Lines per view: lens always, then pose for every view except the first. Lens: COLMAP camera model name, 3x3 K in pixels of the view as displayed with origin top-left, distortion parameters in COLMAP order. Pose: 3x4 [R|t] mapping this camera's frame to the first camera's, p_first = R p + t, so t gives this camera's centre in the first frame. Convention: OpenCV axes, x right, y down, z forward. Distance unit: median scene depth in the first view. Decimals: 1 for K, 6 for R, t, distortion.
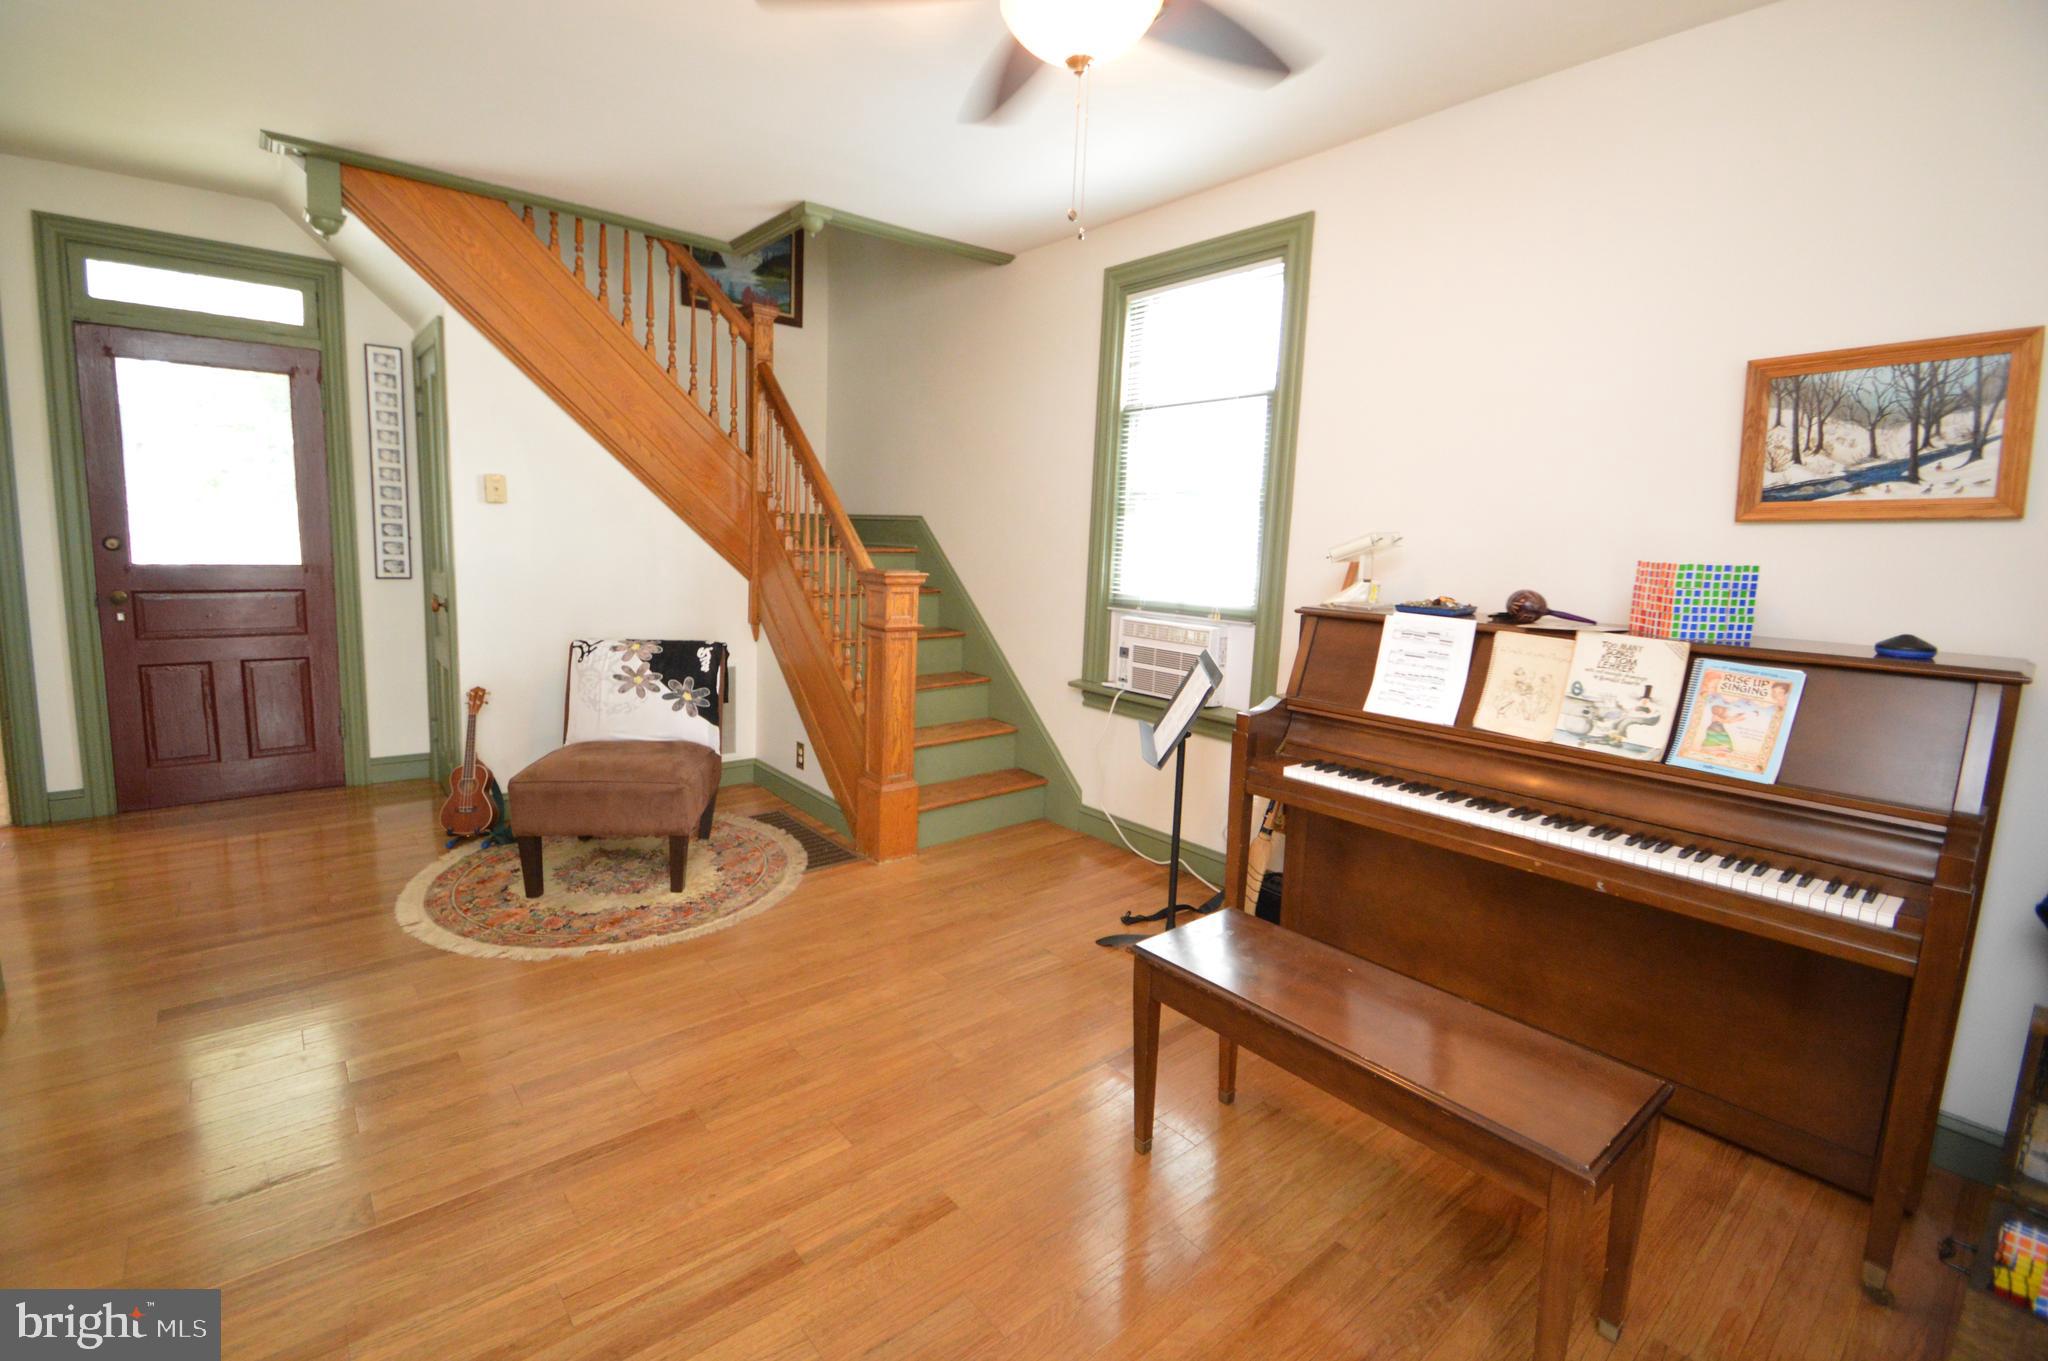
lens RADIAL K [[905.6, 0, 1019.2], [0, 905.6, 660.3], [0, 0, 1]] dist [-0.006065, -0.007736]
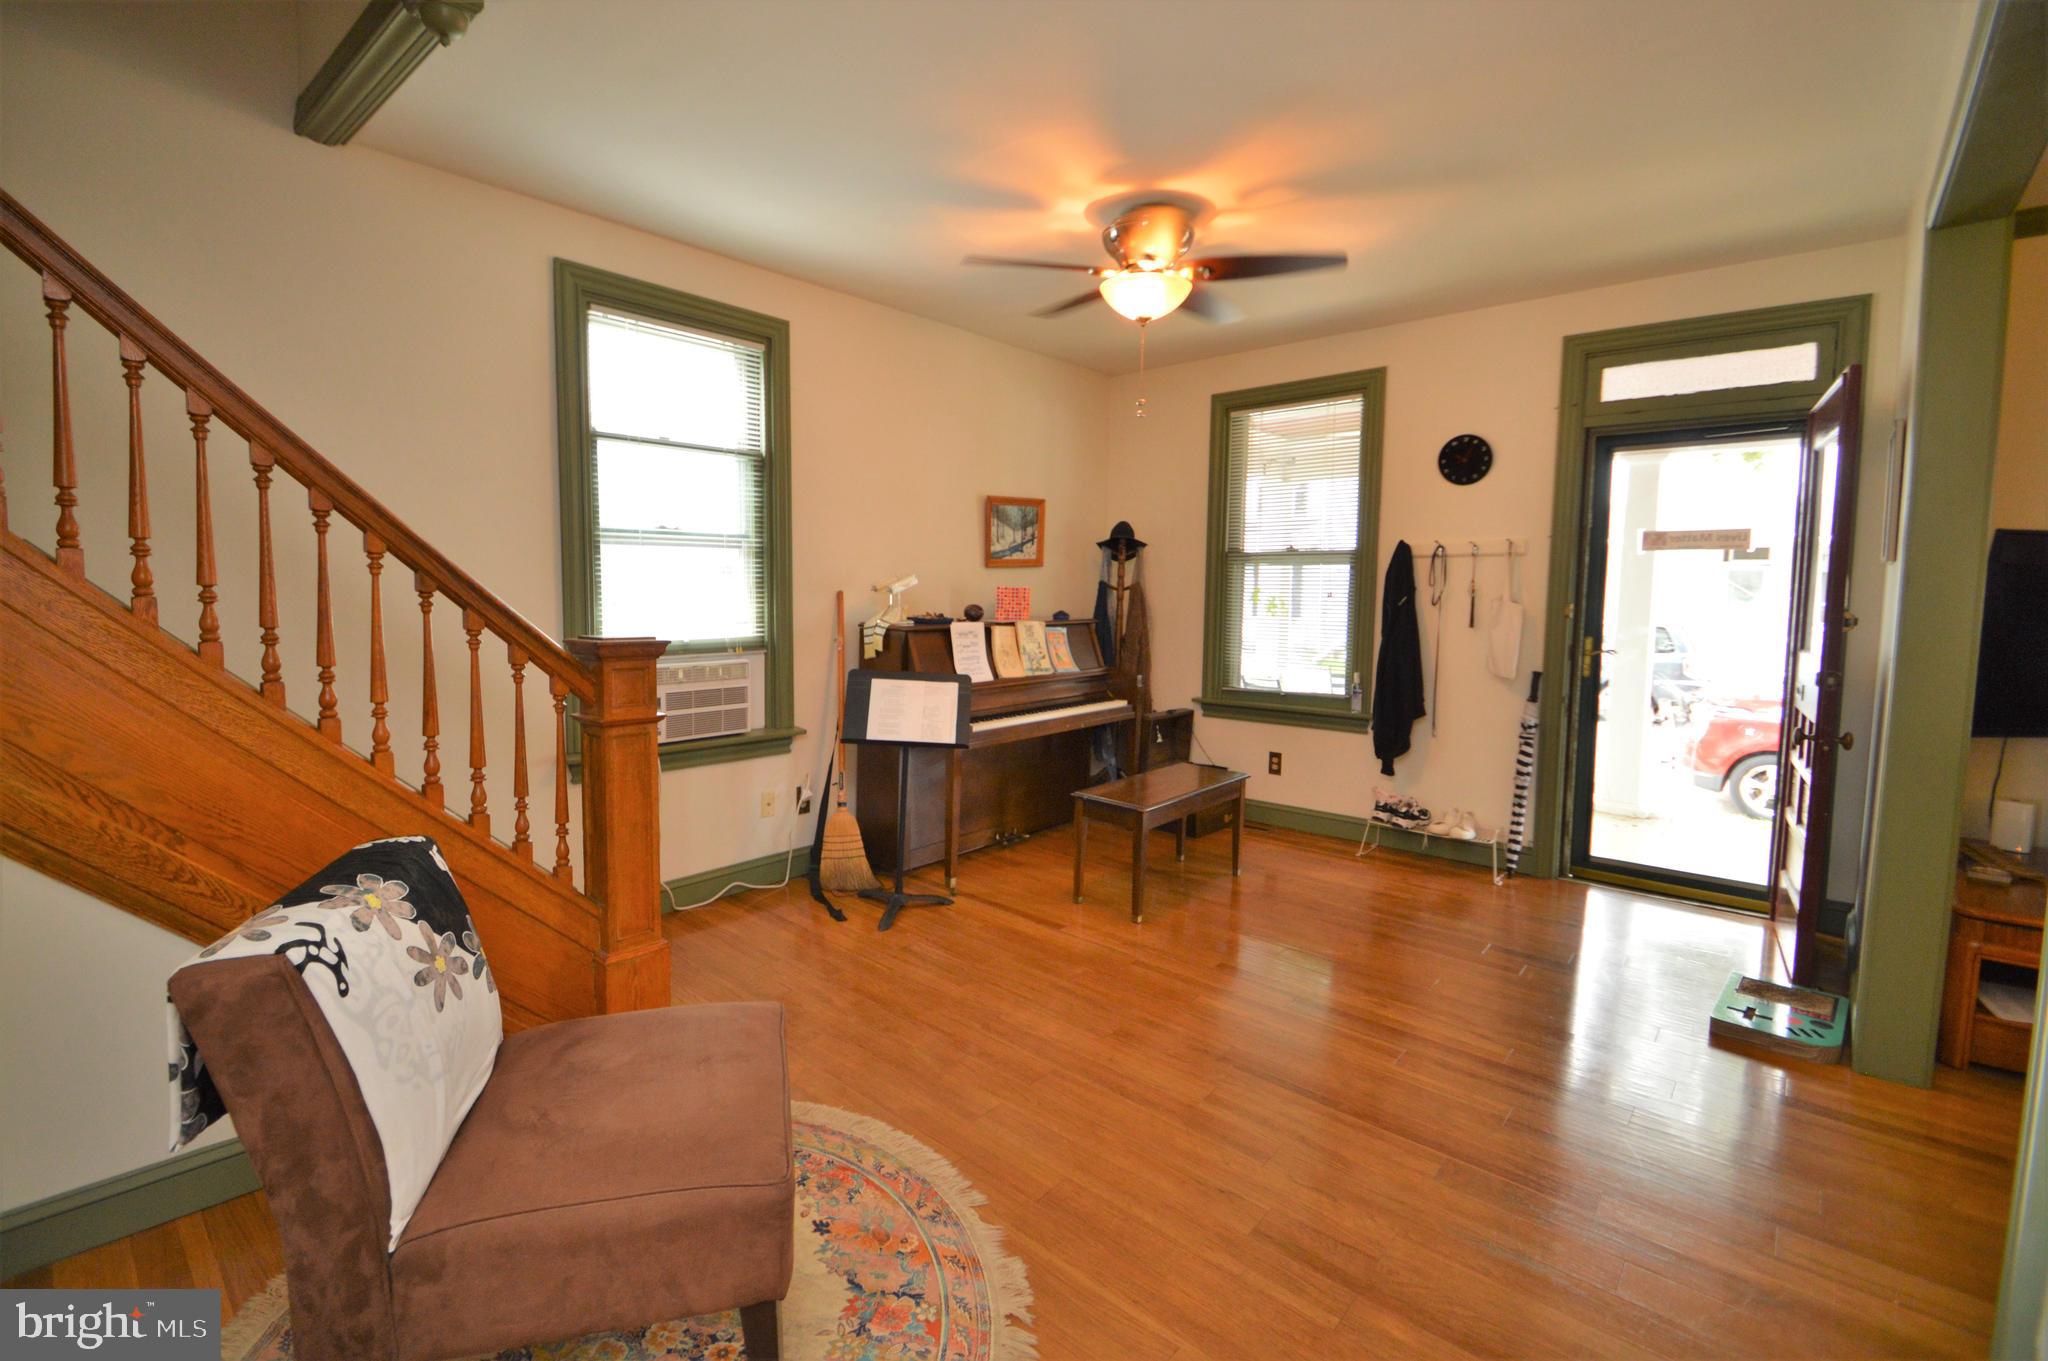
lens RADIAL K [[905.6, 0, 1003.4], [0, 905.6, 646.0], [0, 0, 1]] dist [-0.006065, -0.007736]
pose [[-0.162438, -0.098679, 0.981772, -1.335669], [0.121692, 0.985387, 0.119177, -0.214057], [-0.979186, 0.138833, -0.148055, 1.256933]]
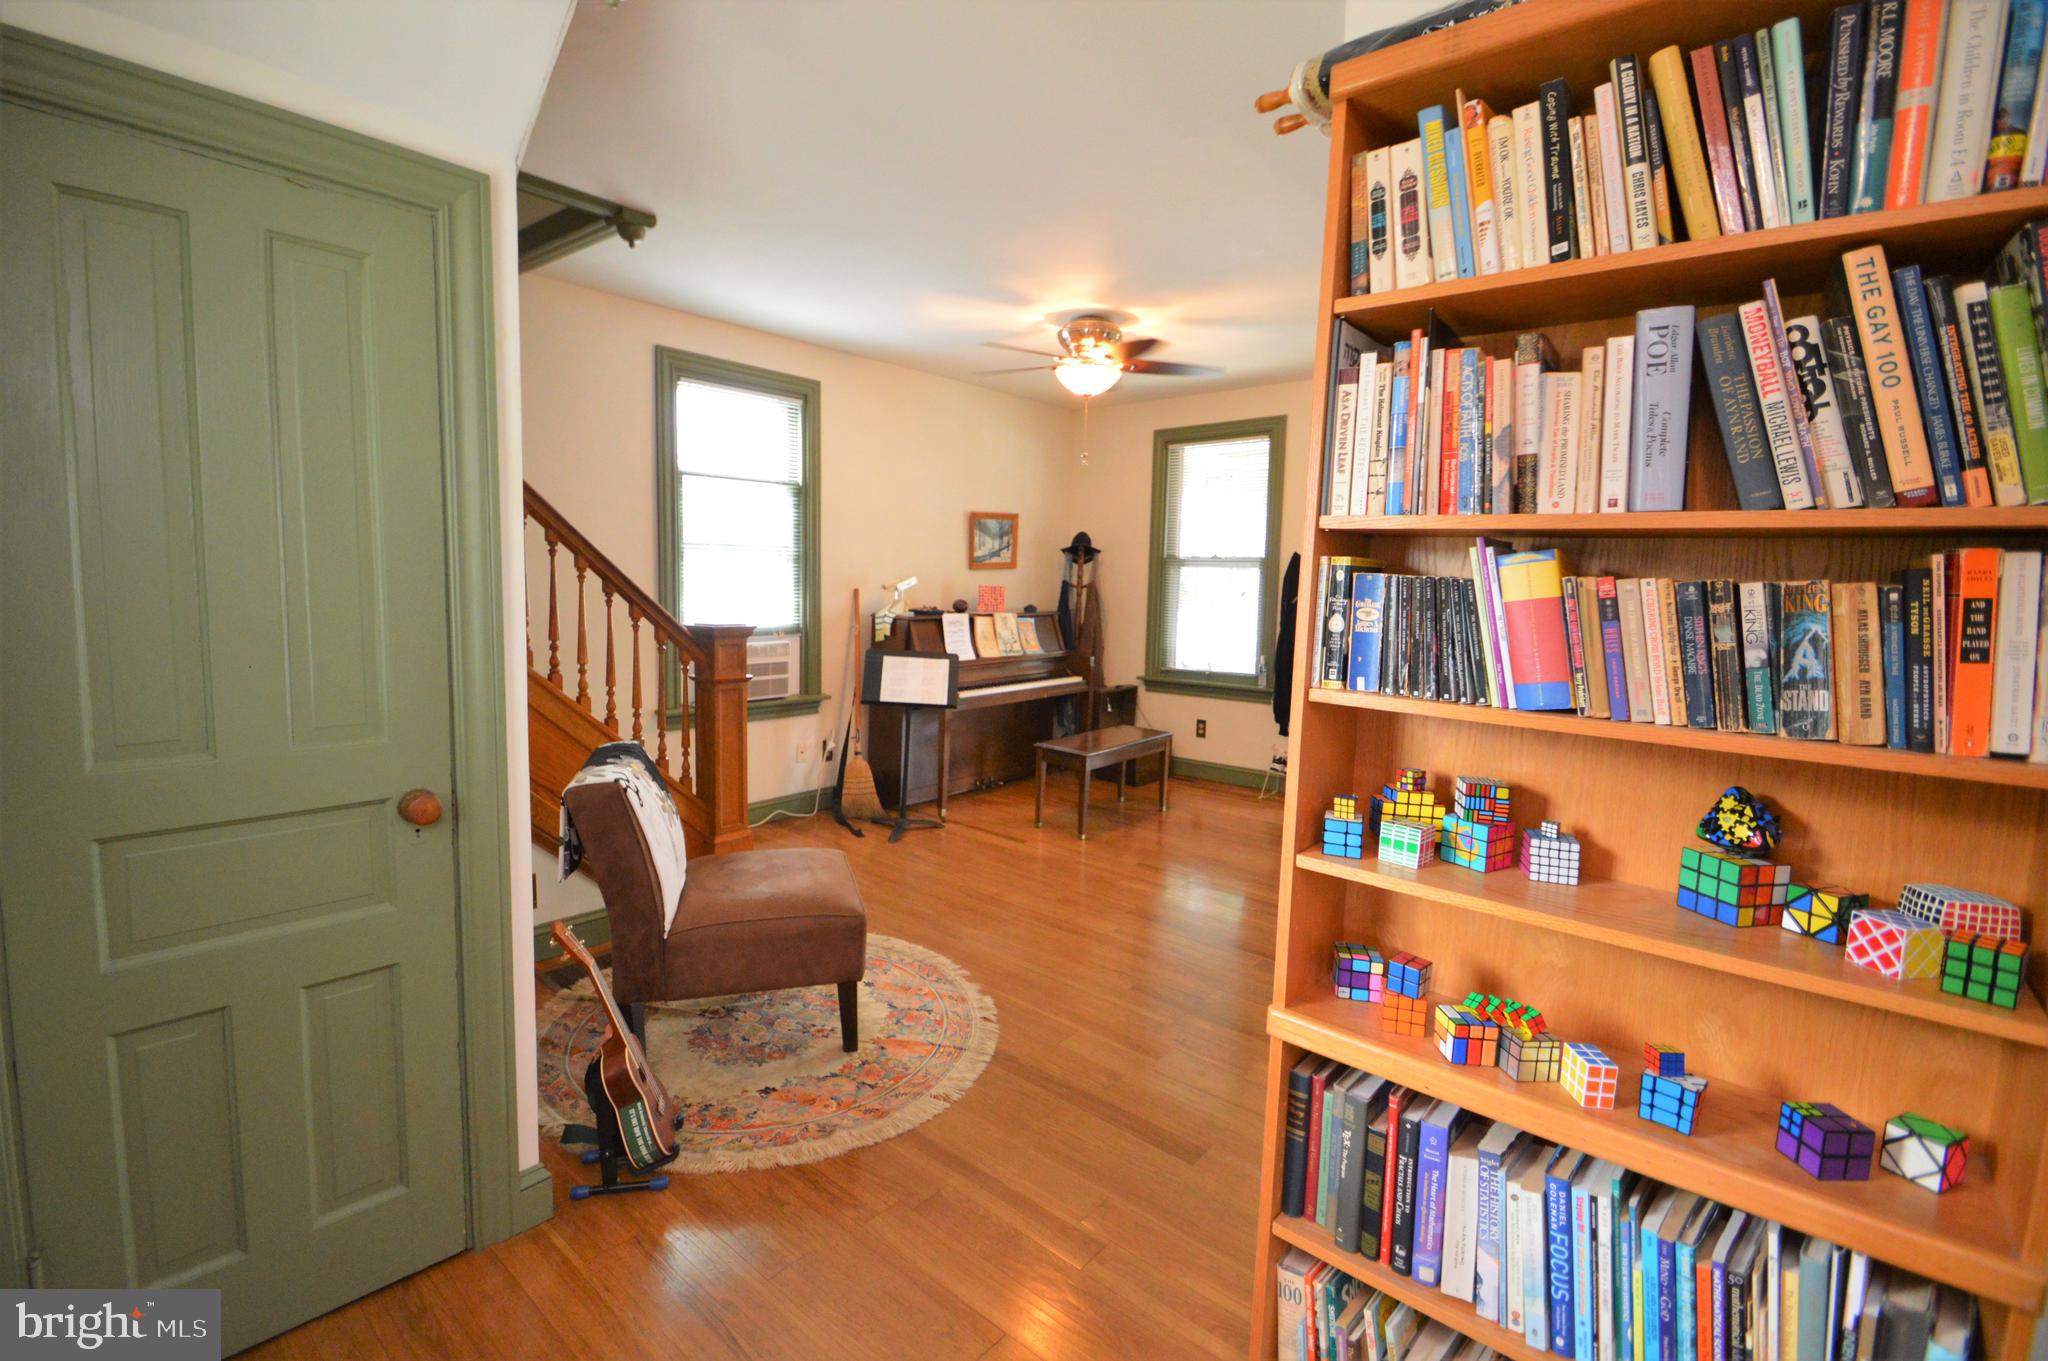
lens RADIAL K [[905.6, 0, 1009.3], [0, 905.6, 641.8], [0, 0, 1]] dist [-0.006065, -0.007736]
pose [[-0.188549, -0.107801, 0.976129, -1.850082], [0.110836, 0.985271, 0.130219, -0.270720], [-0.975789, 0.132743, -0.173824, 1.332567]]
